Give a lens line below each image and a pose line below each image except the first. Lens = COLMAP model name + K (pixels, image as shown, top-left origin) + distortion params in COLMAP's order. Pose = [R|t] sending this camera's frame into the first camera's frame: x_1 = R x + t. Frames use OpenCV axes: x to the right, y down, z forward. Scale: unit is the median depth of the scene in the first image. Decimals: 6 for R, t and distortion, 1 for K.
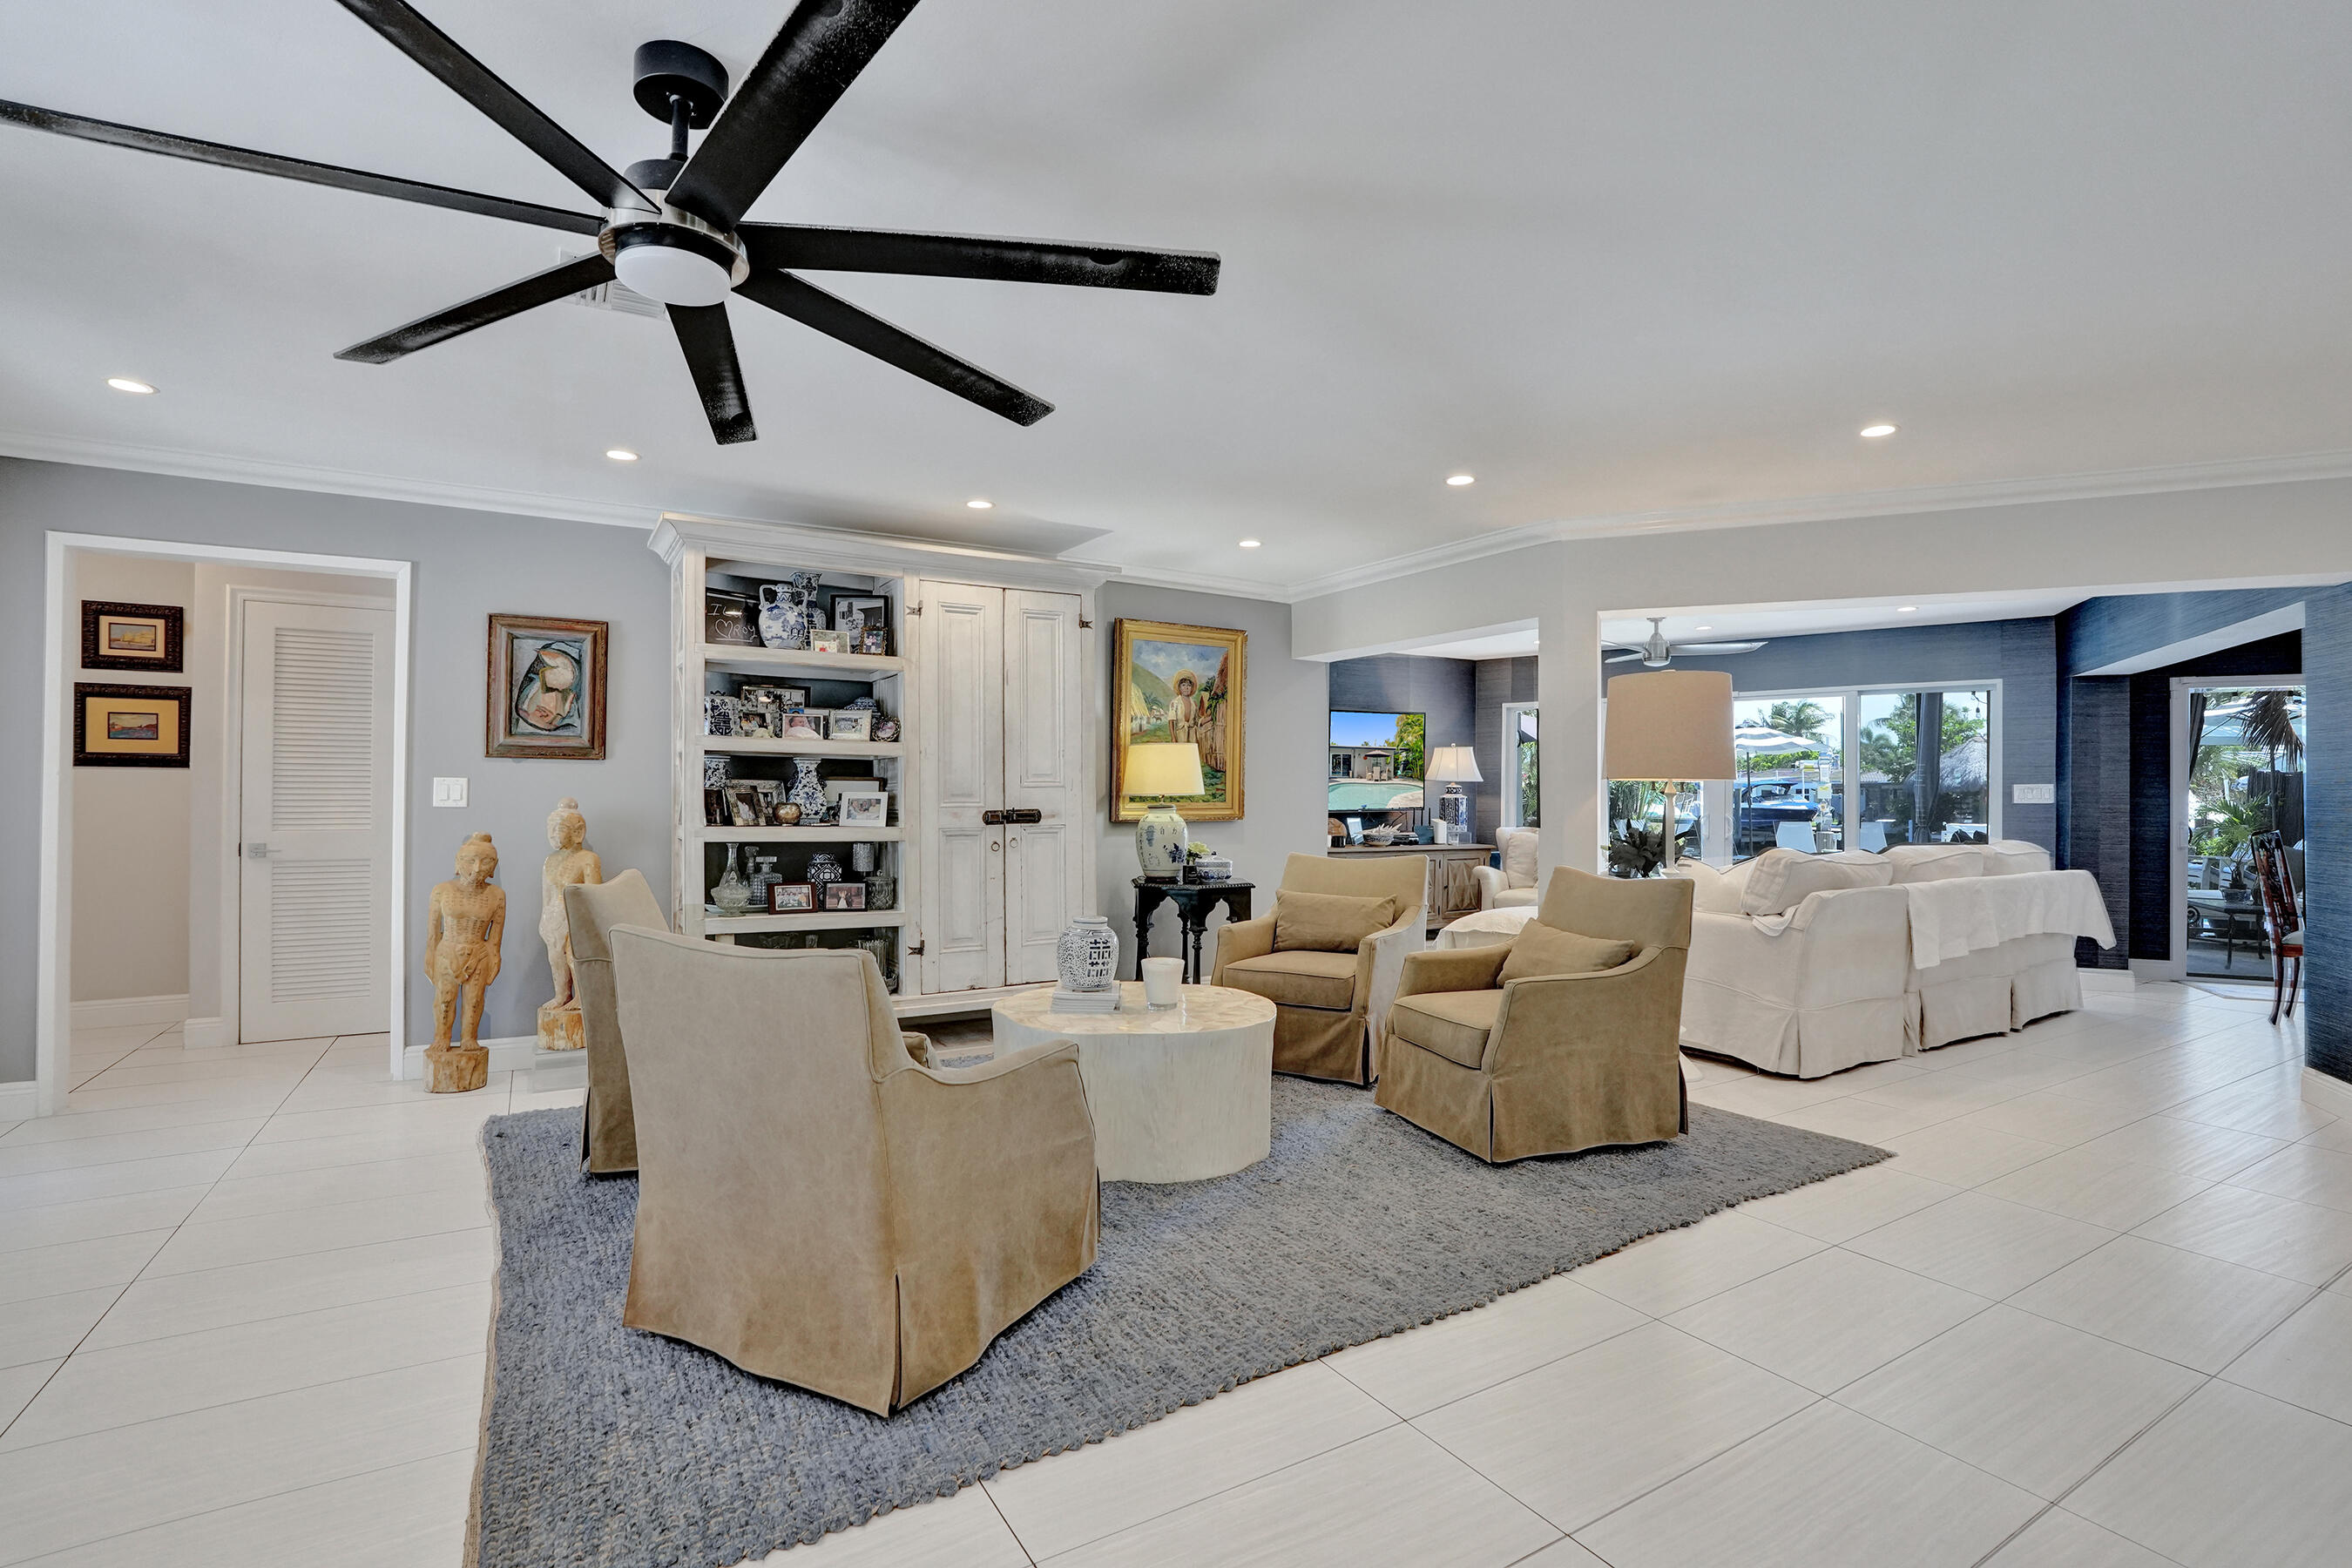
lens RADIAL K [[1094.0, 0, 1164.5], [0, 1094.0, 785.0], [0, 0, 1]] dist [-0.069499, 0.026885]
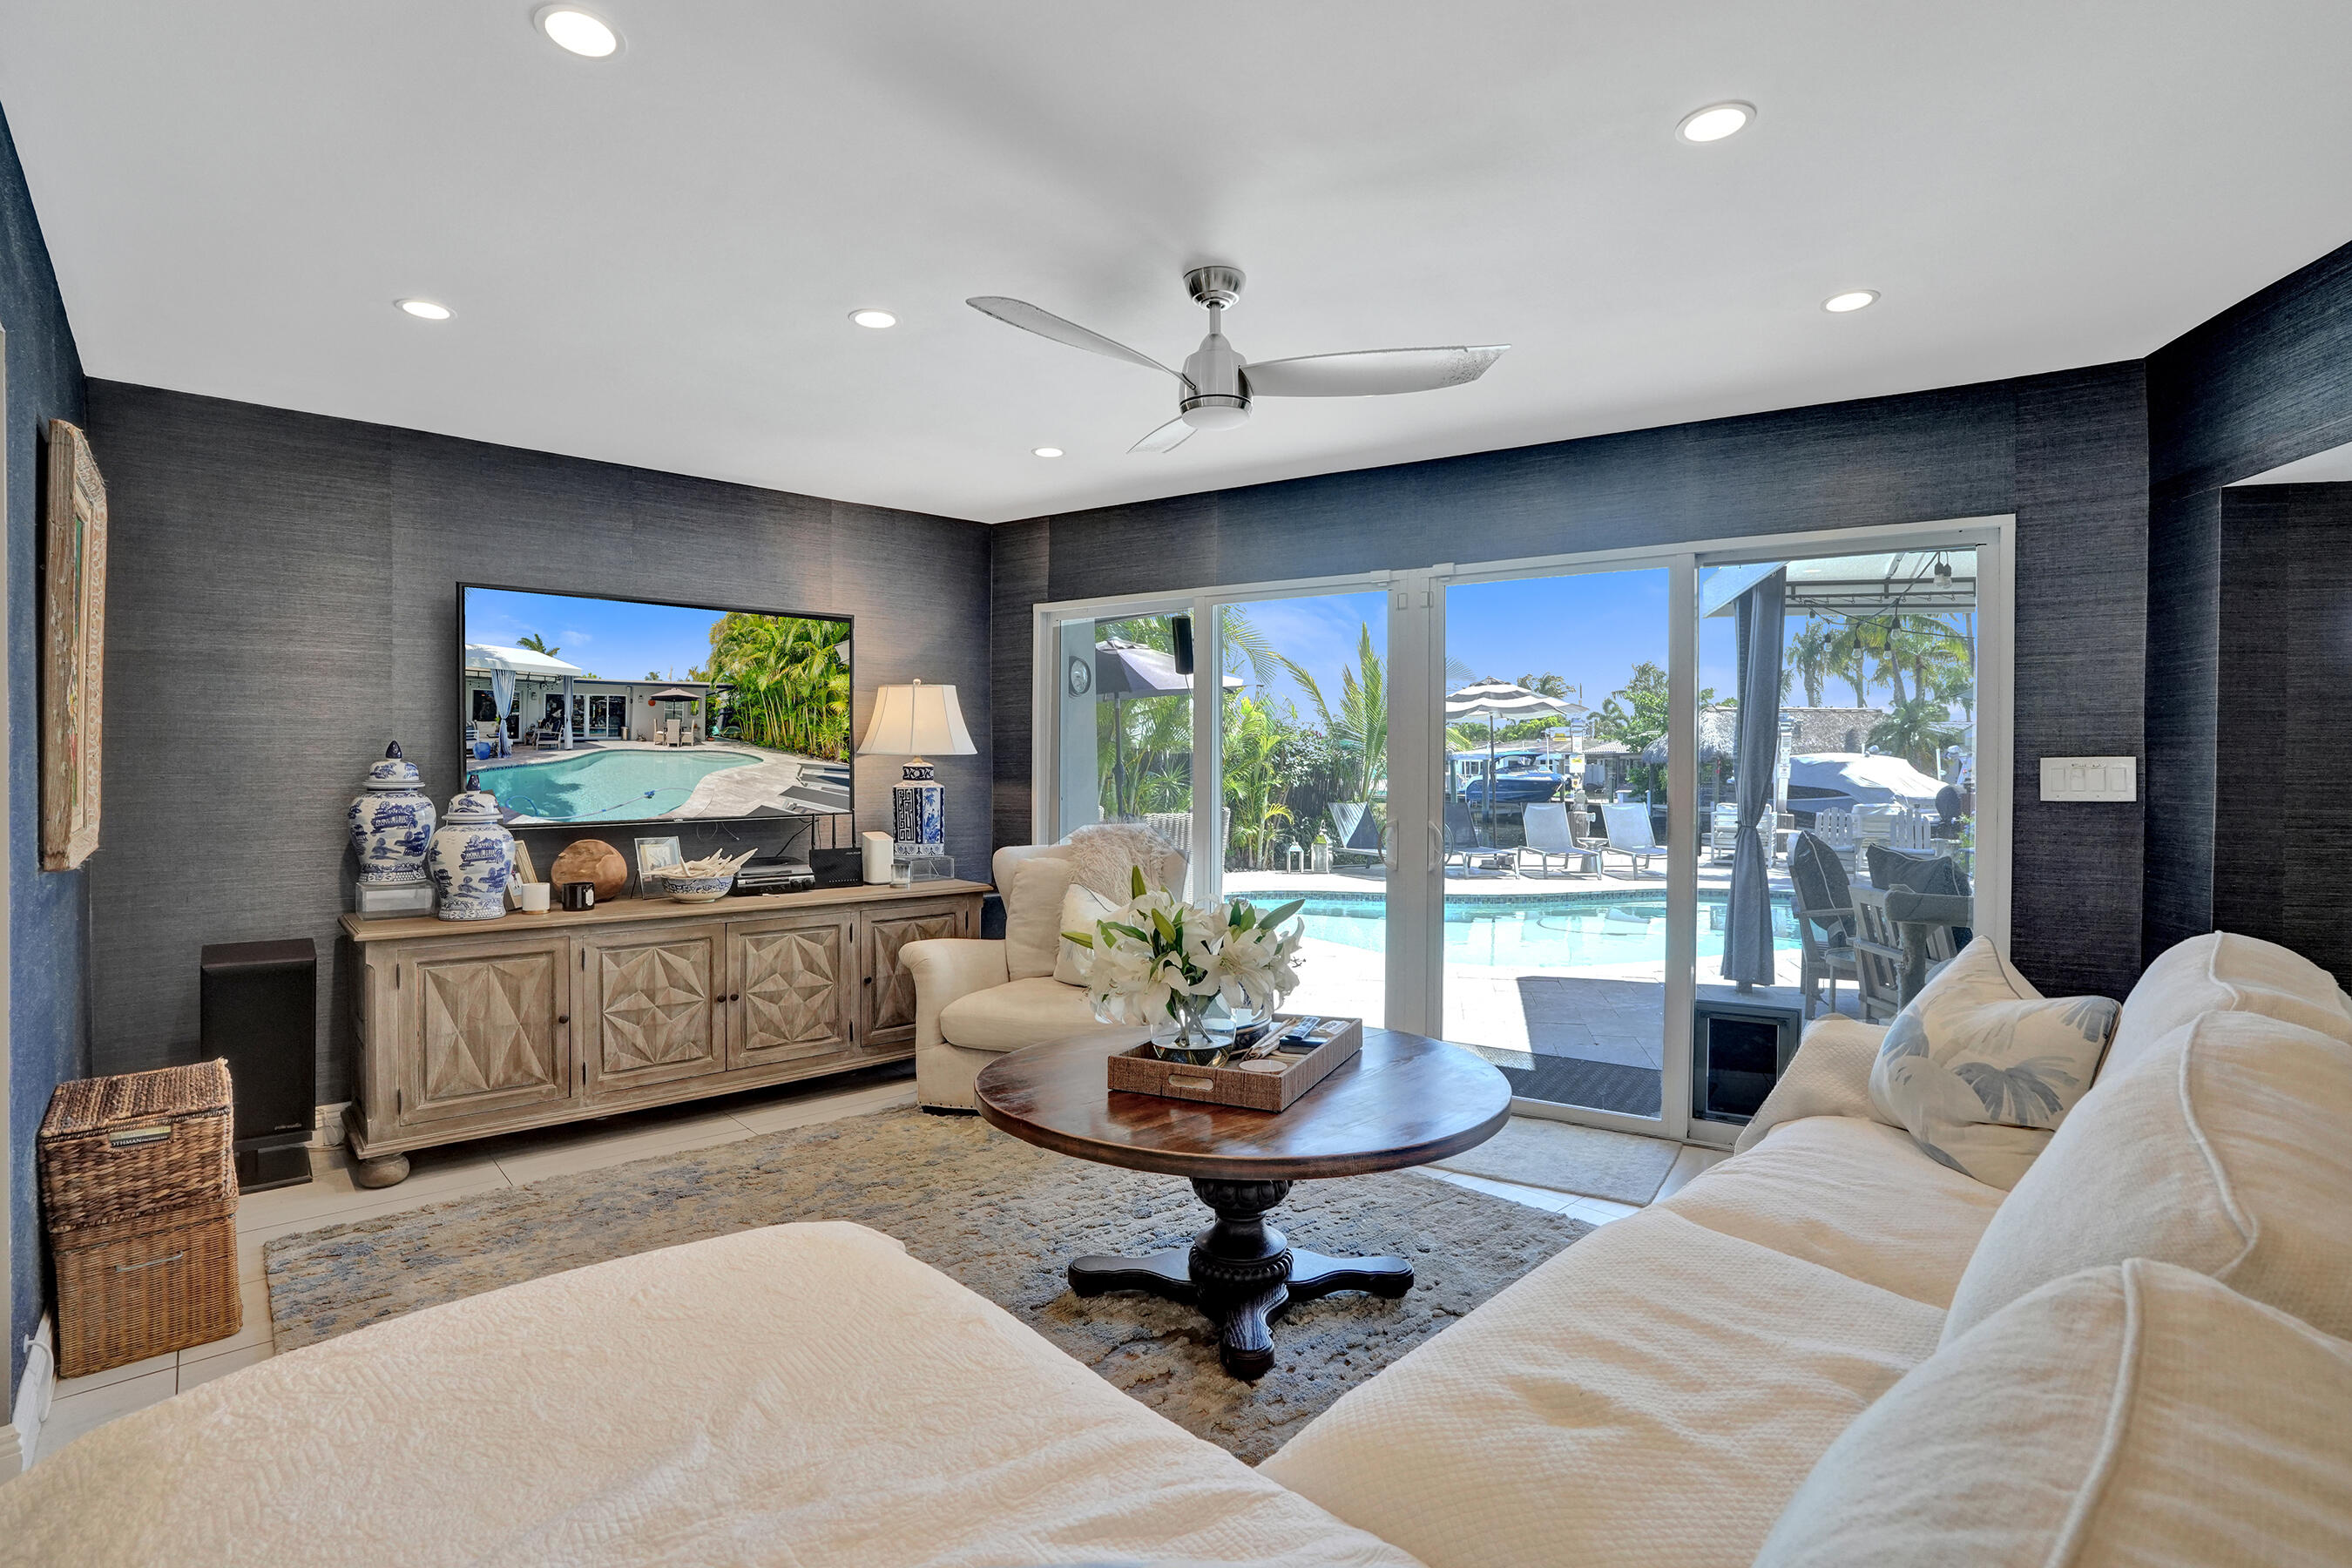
lens RADIAL K [[1094.0, 0, 1164.5], [0, 1094.0, 785.0], [0, 0, 1]] dist [-0.069499, 0.026885]
pose [[0.979952, -0.010393, 0.198961, 0.277760], [0.005431, 0.999661, 0.025467, -0.001916], [-0.199159, -0.023876, 0.979676, 0.490291]]
